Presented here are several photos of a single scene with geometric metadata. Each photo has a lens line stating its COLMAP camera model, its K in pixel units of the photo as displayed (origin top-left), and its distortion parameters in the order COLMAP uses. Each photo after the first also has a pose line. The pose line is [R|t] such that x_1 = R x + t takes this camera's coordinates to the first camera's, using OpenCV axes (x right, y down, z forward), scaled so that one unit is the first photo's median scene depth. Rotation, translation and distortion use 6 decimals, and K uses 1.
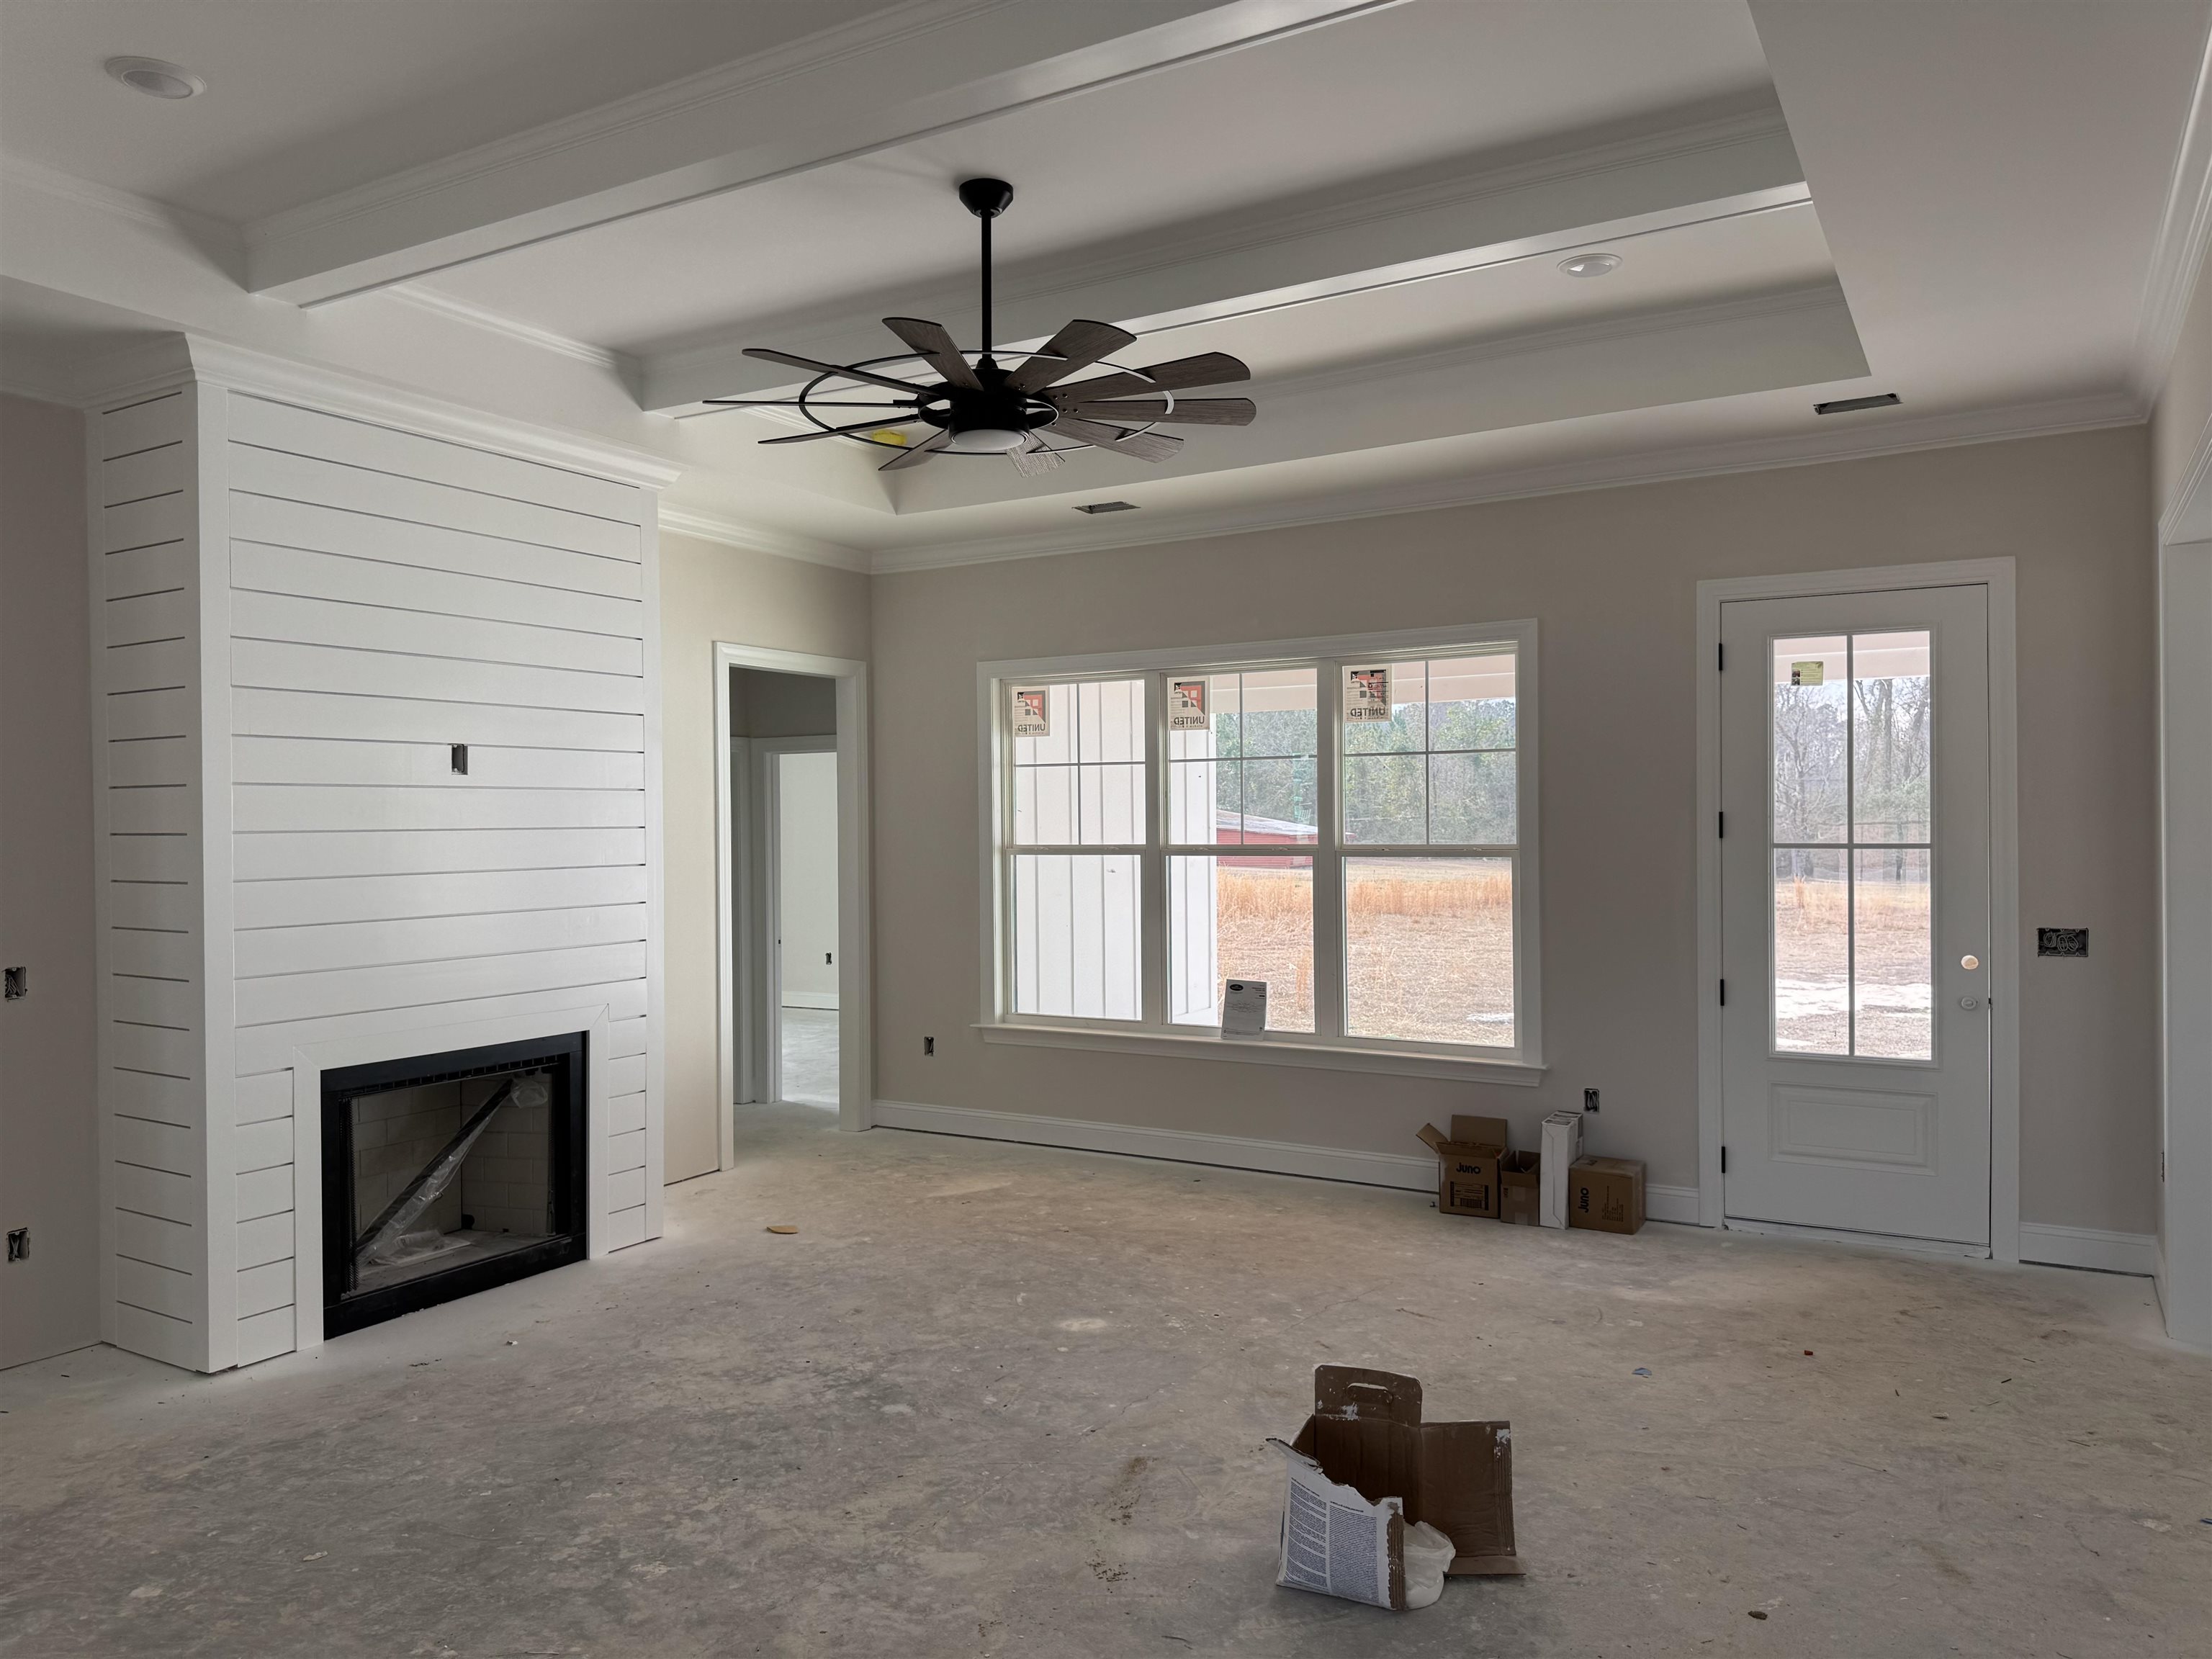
lens RADIAL K [[1559.1, 0, 1116.5], [0, 1559.1, 809.7], [0, 0, 1]] dist [0.086046, -0.082474]
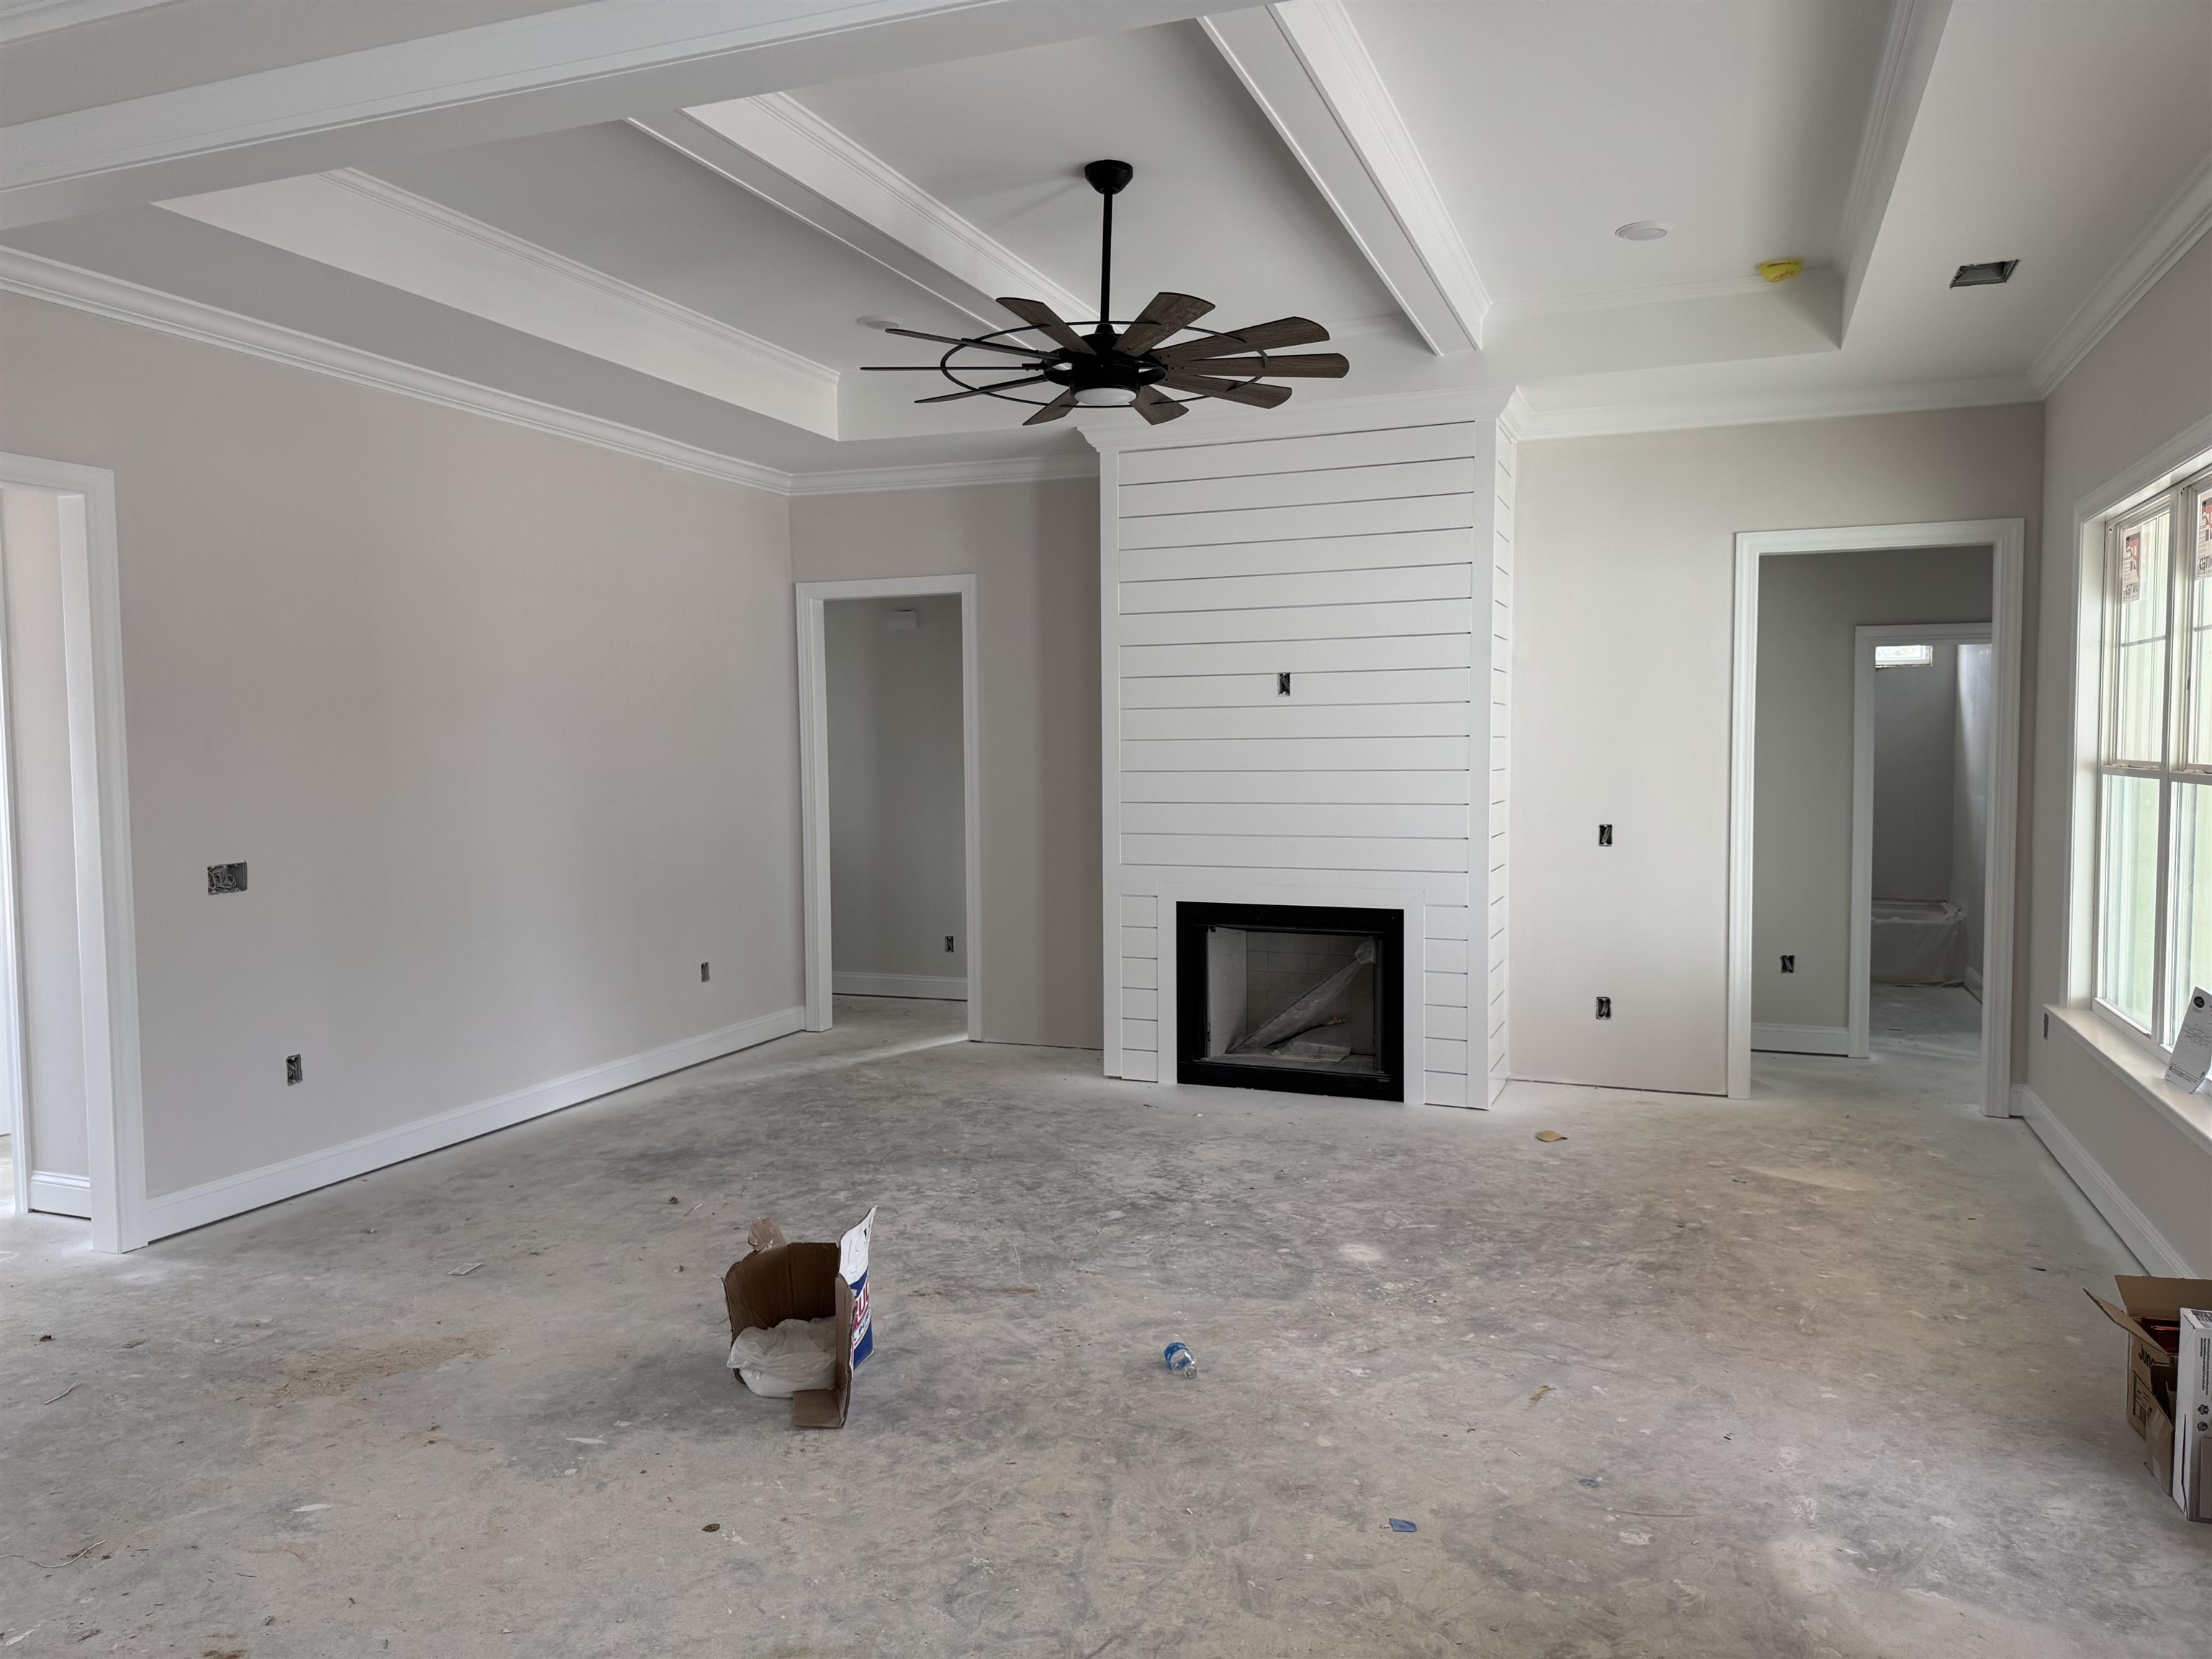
lens RADIAL K [[1559.1, 0, 1109.3], [0, 1559.1, 807.5], [0, 0, 1]] dist [0.086046, -0.082474]
pose [[0.158863, 0.050154, -0.986026, 0.836597], [0.010110, 0.998574, 0.052421, 0.002063], [0.987249, -0.018296, 0.158129, 0.655250]]
